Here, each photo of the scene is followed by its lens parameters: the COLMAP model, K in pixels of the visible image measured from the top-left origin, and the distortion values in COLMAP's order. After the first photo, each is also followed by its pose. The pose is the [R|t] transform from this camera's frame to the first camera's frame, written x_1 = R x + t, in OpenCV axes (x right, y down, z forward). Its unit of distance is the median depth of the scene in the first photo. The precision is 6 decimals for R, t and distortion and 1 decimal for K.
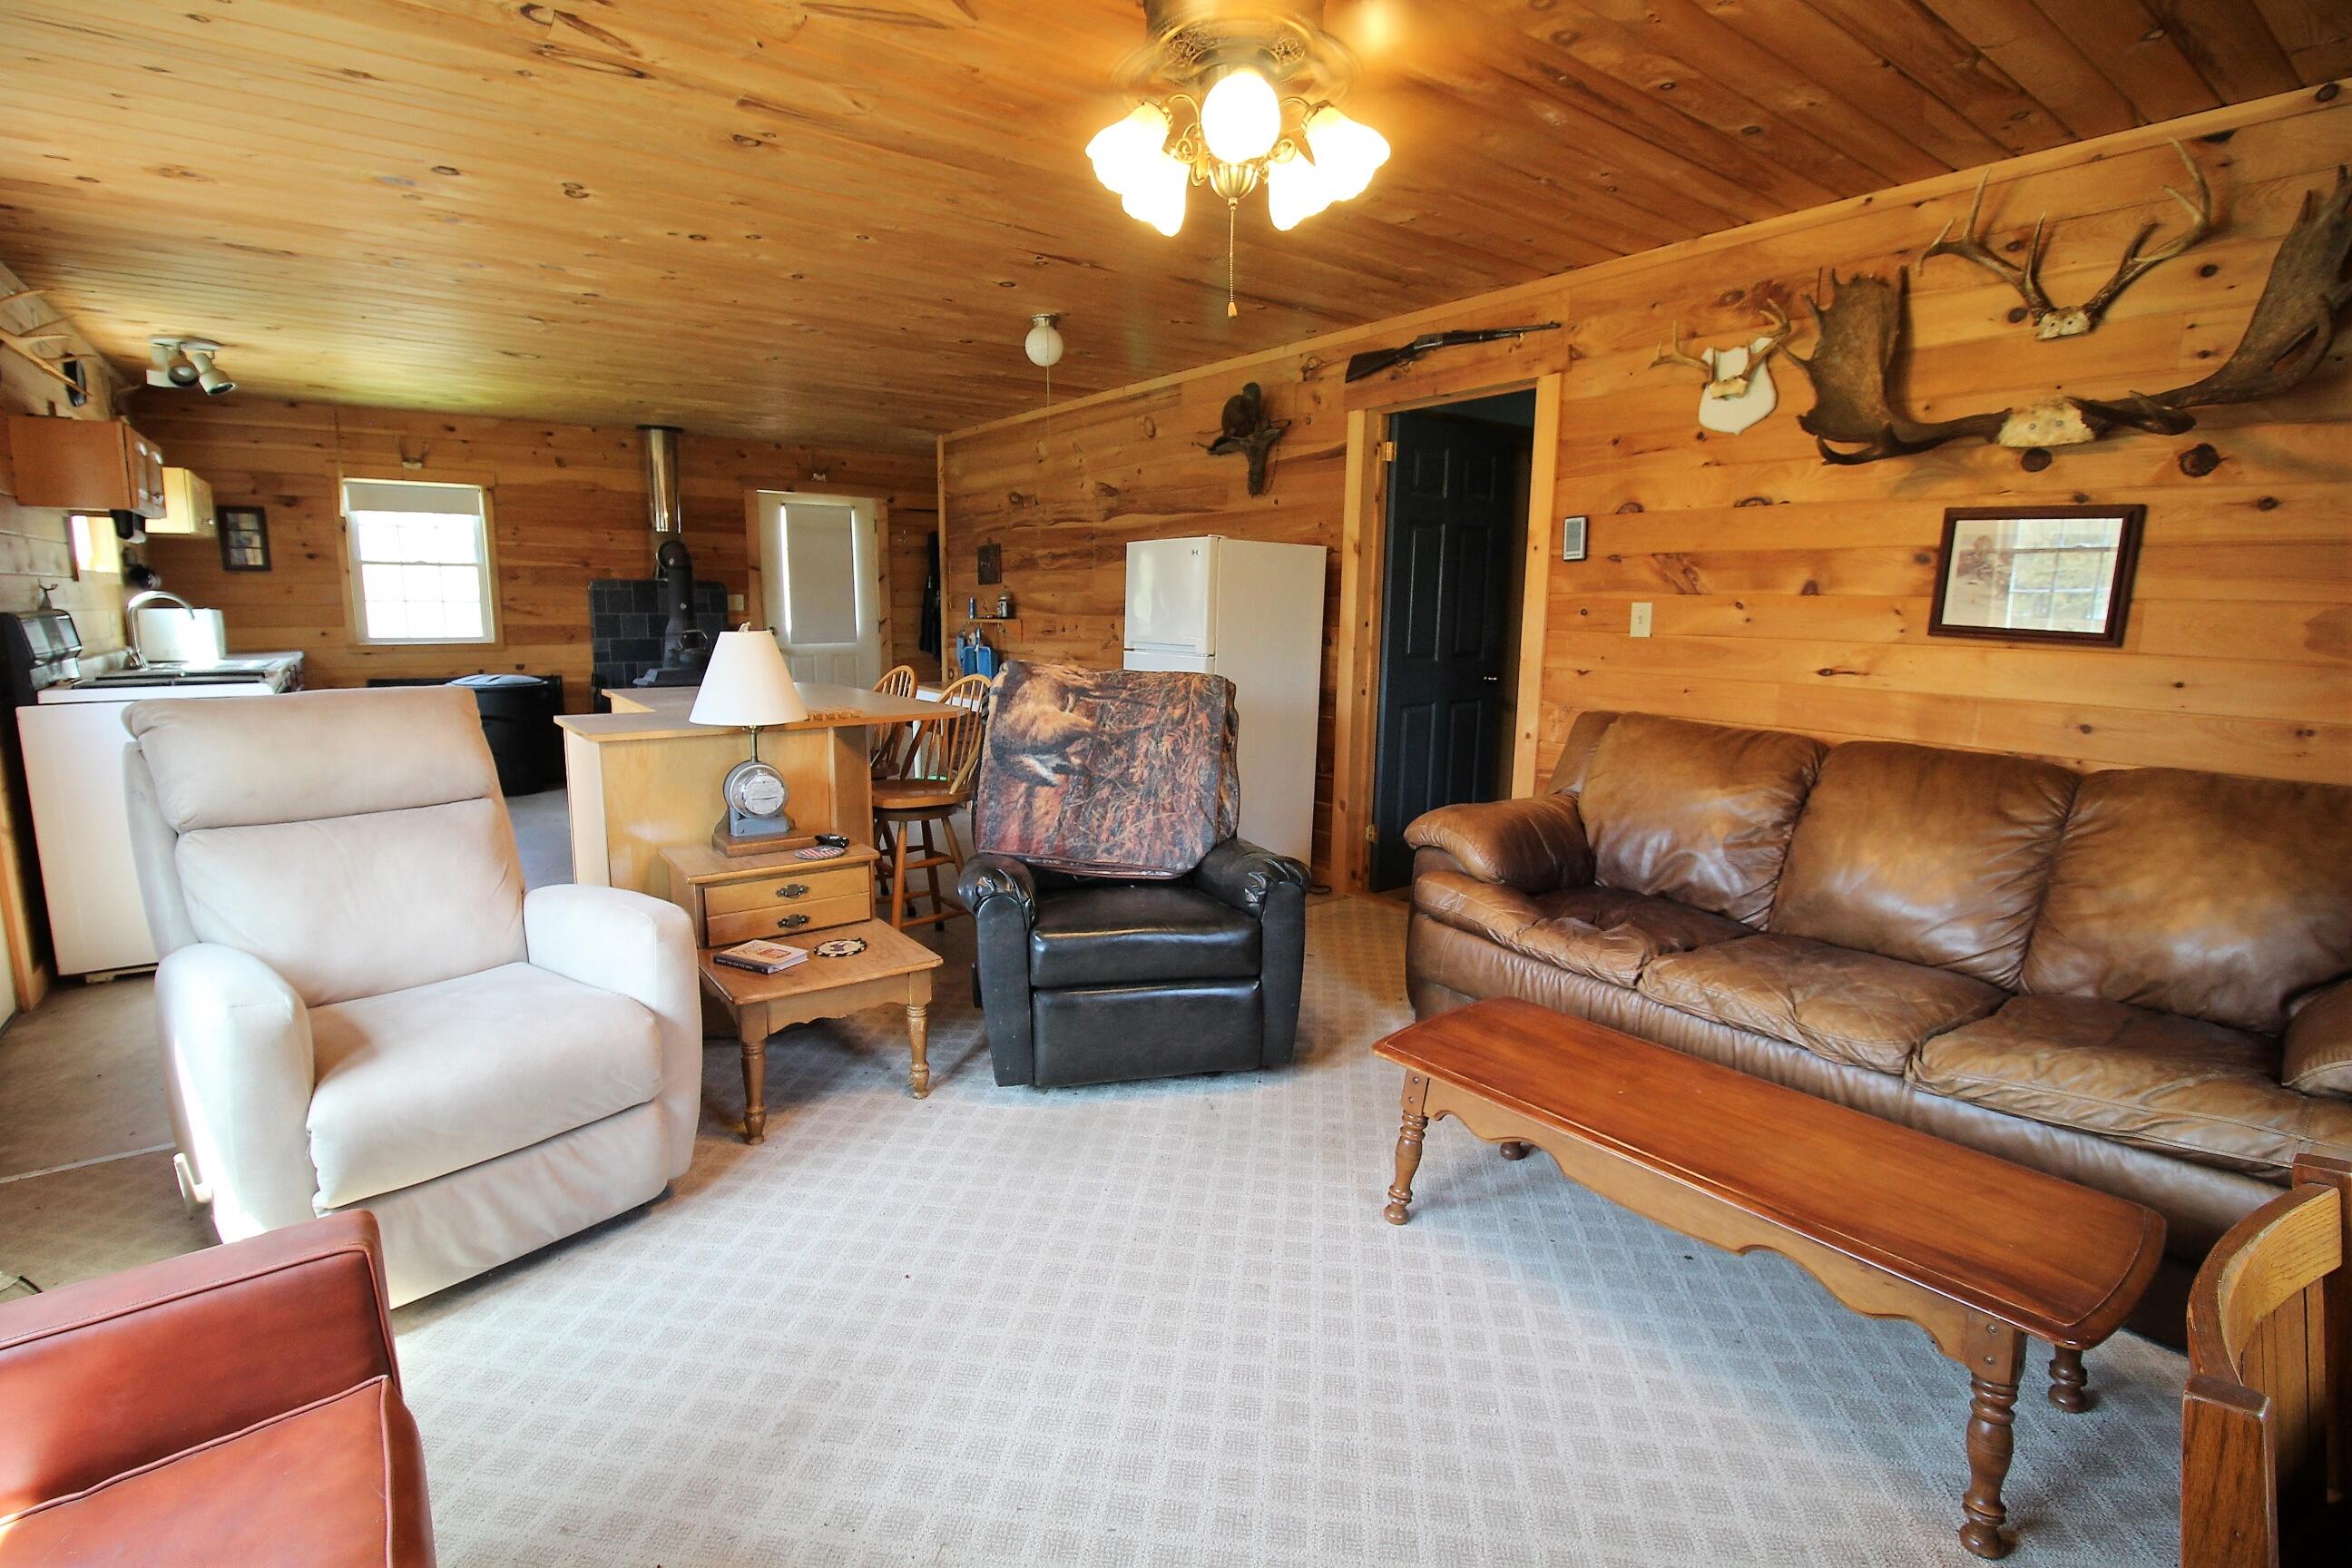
lens RADIAL K [[1089.9, 0, 1155.4], [0, 1089.9, 777.7], [0, 0, 1]] dist [0.000066, -0.013292]
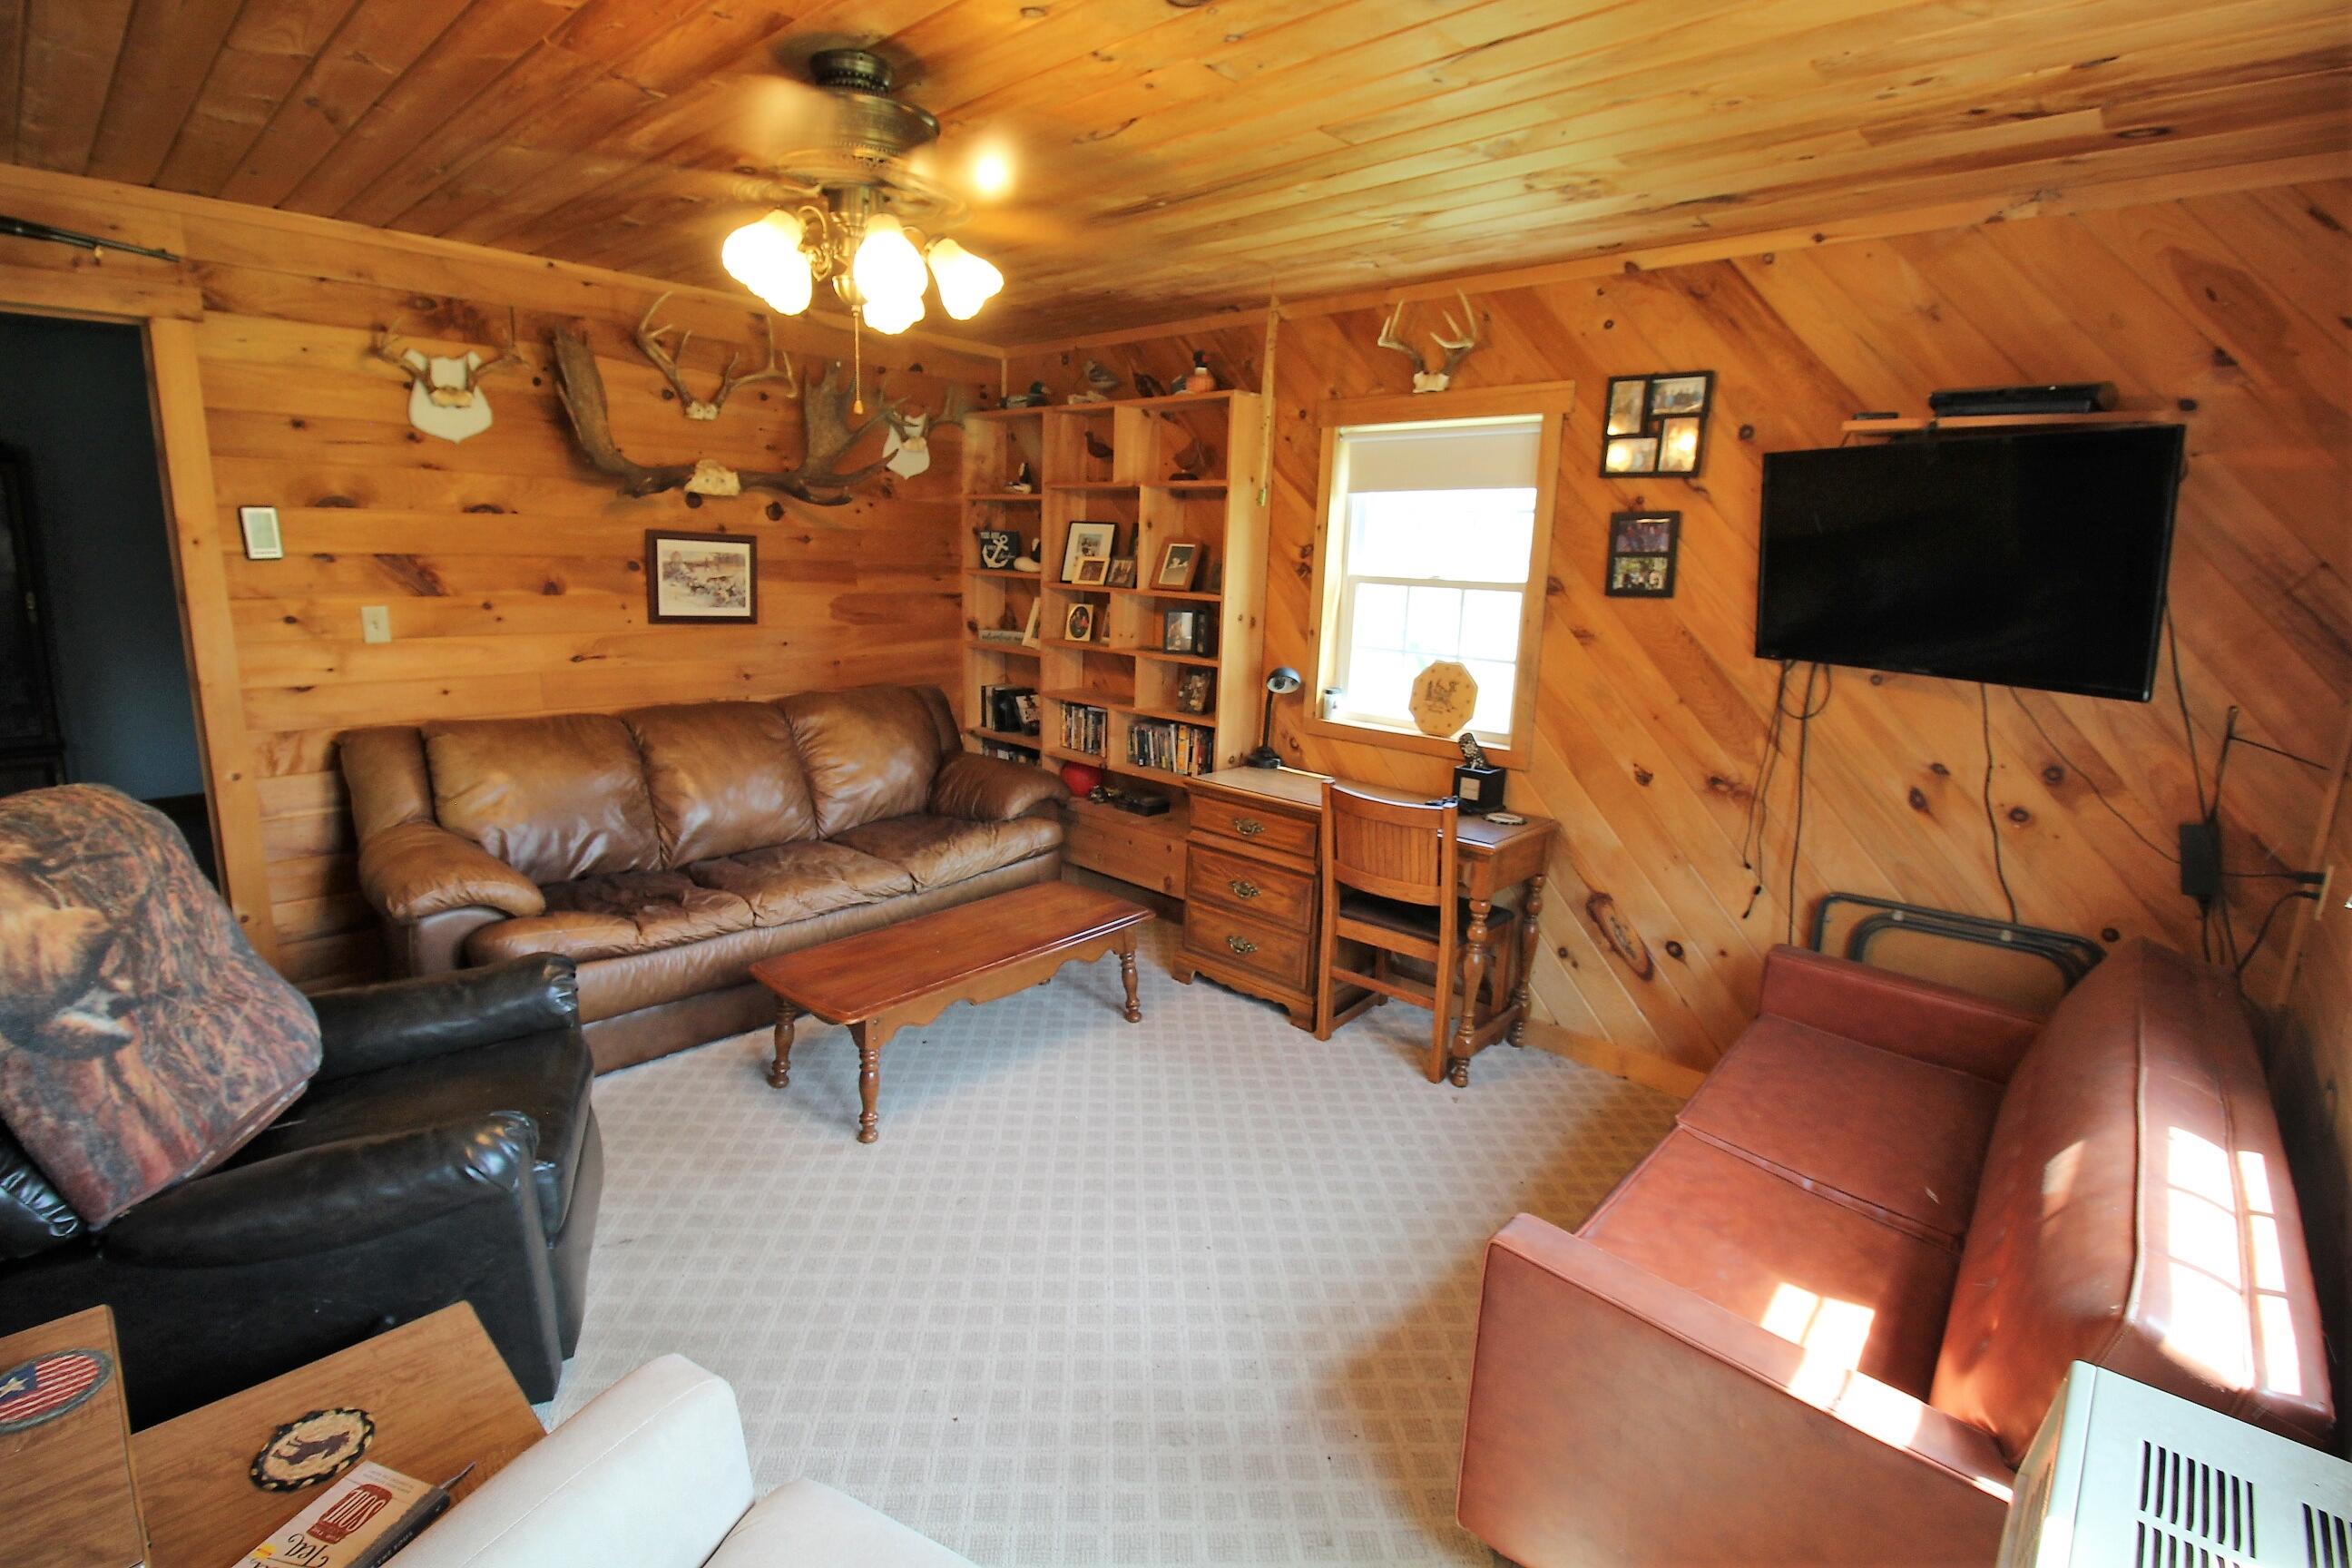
lens RADIAL K [[1089.9, 0, 1162.0], [0, 1089.9, 774.7], [0, 0, 1]] dist [0.000066, -0.013292]
pose [[-0.185448, -0.221623, 0.957336, -0.473500], [0.123832, 0.961198, 0.246505, -0.132166], [-0.974820, 0.164262, -0.150809, 0.397719]]
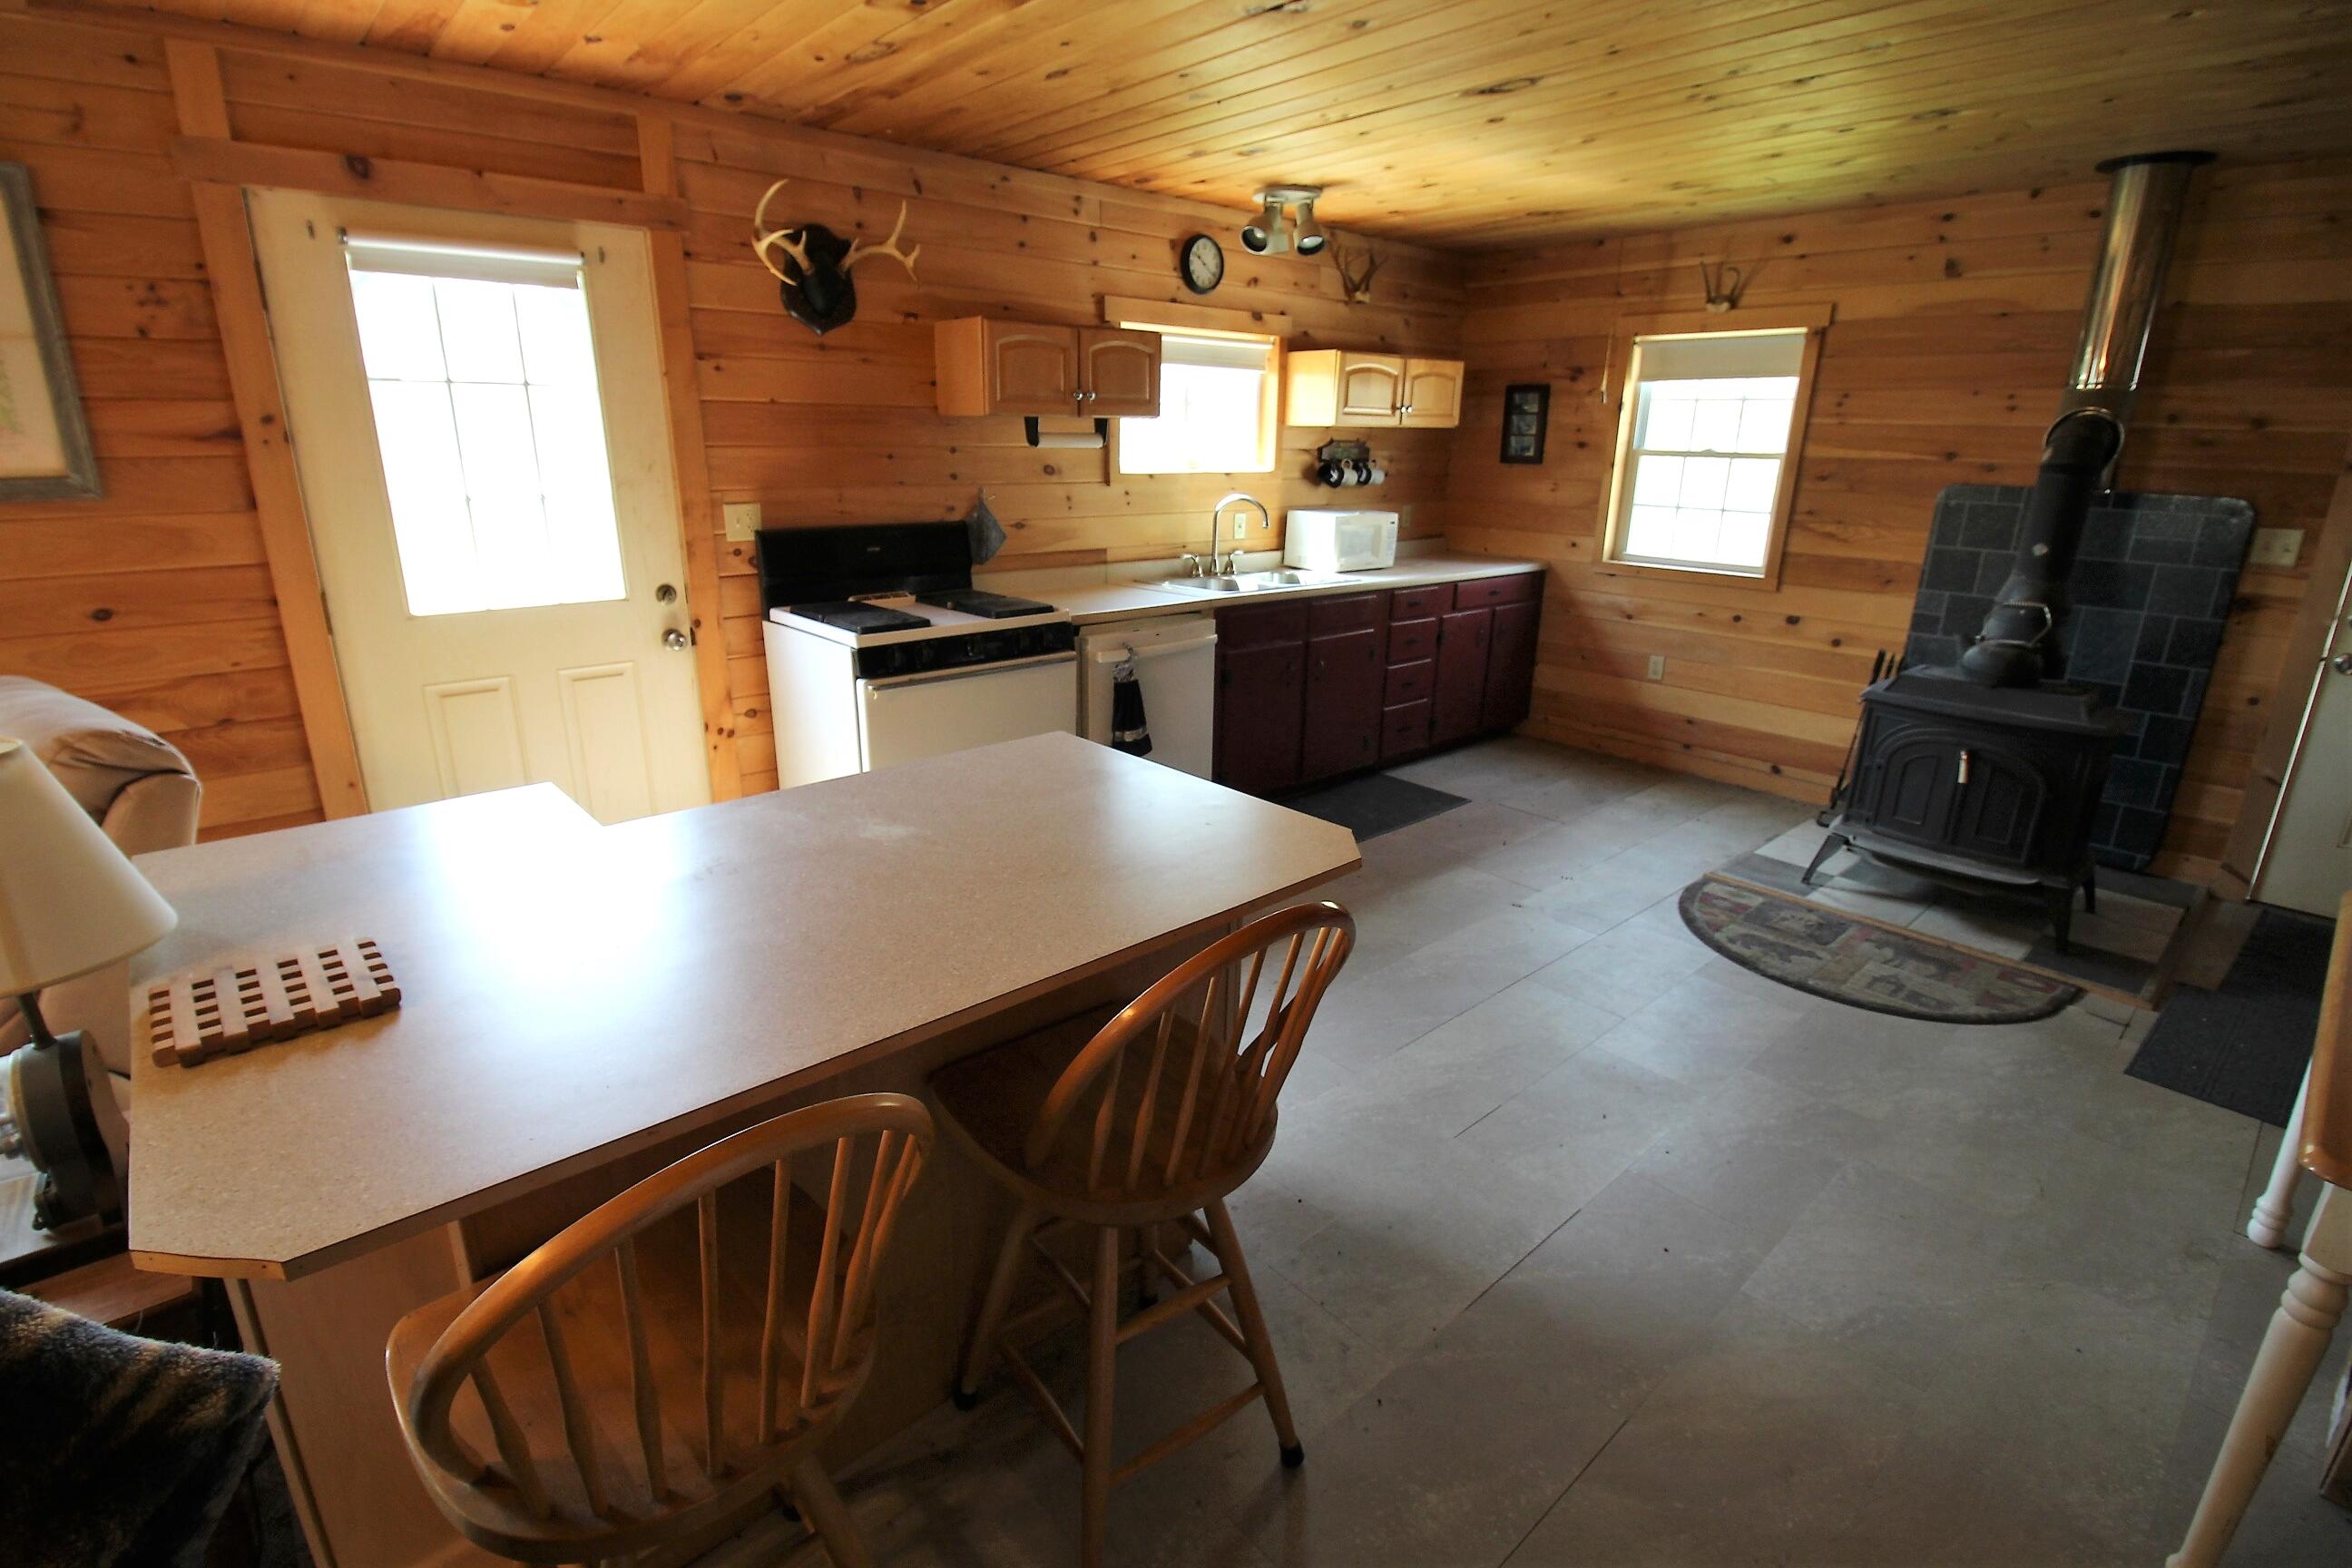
lens RADIAL K [[1089.9, 0, 1154.4], [0, 1089.9, 773.8], [0, 0, 1]] dist [0.000066, -0.013292]
pose [[0.088556, 0.288166, -0.953477, 0.026966], [-0.171347, 0.947375, 0.270408, -0.201614], [0.981223, 0.139429, 0.133272, 0.906145]]
